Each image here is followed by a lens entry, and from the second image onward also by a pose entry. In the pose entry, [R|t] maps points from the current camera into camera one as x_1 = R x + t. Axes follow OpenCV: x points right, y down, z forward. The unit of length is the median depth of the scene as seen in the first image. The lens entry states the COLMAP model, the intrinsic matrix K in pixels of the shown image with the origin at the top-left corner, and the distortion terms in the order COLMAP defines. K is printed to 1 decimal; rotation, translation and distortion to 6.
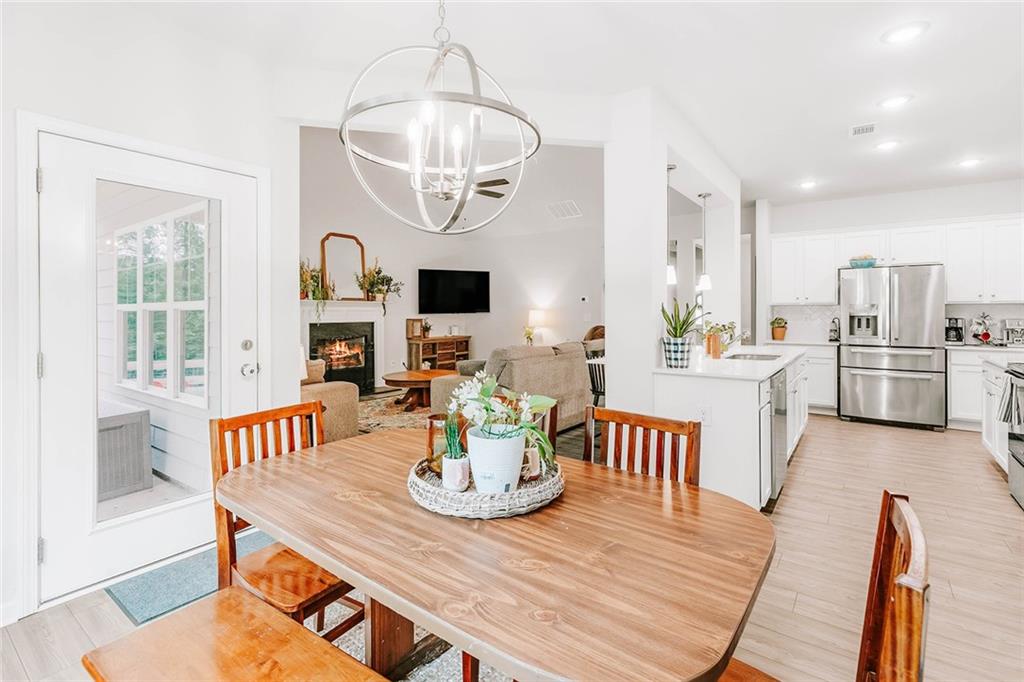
lens RADIAL K [[475.5, 0, 513.1], [0, 475.5, 312.2], [0, 0, 1]] dist [0.001833, -0.000024]
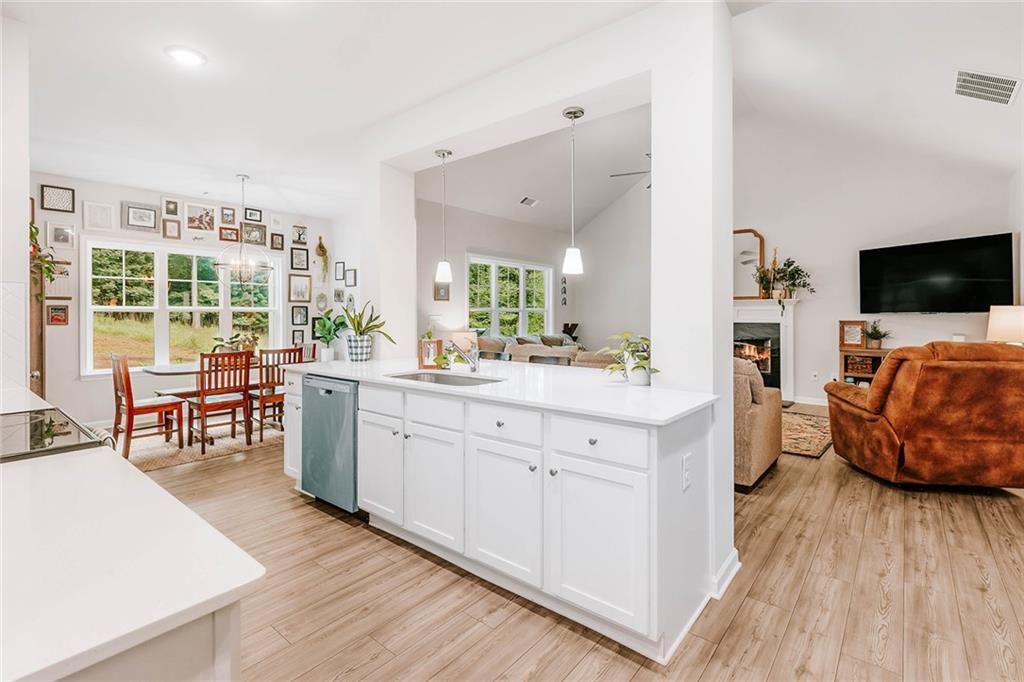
lens RADIAL K [[475.5, 0, 513.1], [0, 475.5, 312.2], [0, 0, 1]] dist [0.001833, -0.000024]
pose [[-0.051273, -0.000145, -0.998685, 0.594623], [0.002963, 0.999996, -0.000297, -0.000334], [0.998680, -0.002974, -0.051273, 0.574060]]
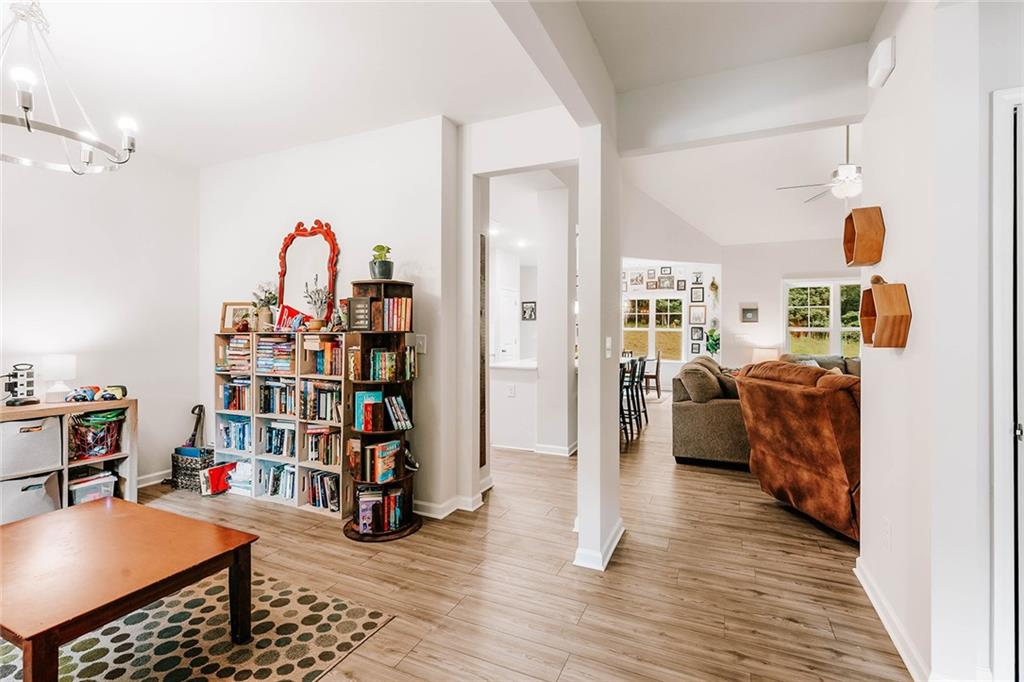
lens RADIAL K [[466.1, 0, 514.9], [0, 466.1, 329.3], [0, 0, 1]] dist [-0.000234, -0.000050]
pose [[-0.977753, -0.003617, -0.209730, 0.467583], [-0.002526, 0.999982, -0.005469, 0.001255], [0.209746, -0.004817, -0.977744, 1.339742]]
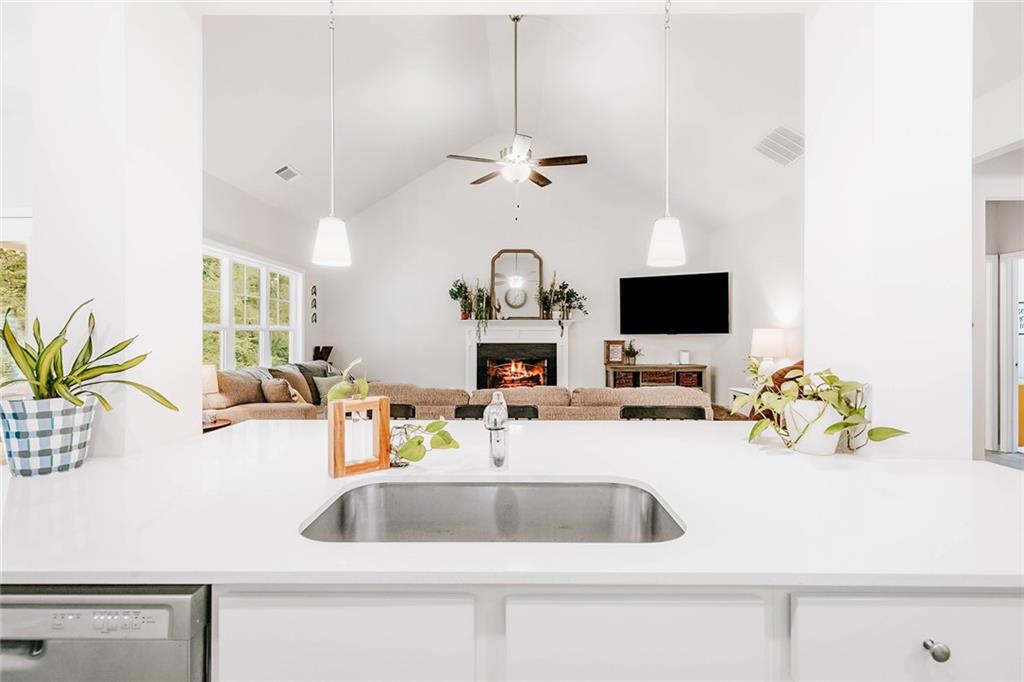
lens RADIAL K [[460.2, 0, 509.9], [0, 460.2, 333.8], [0, 0, 1]] dist [0.001201, 0.000070]
pose [[0.588317, 0.004021, -0.808621, 0.354951], [-0.001082, 0.999991, 0.004185, -0.000610], [0.808630, -0.001587, 0.588316, 0.432754]]
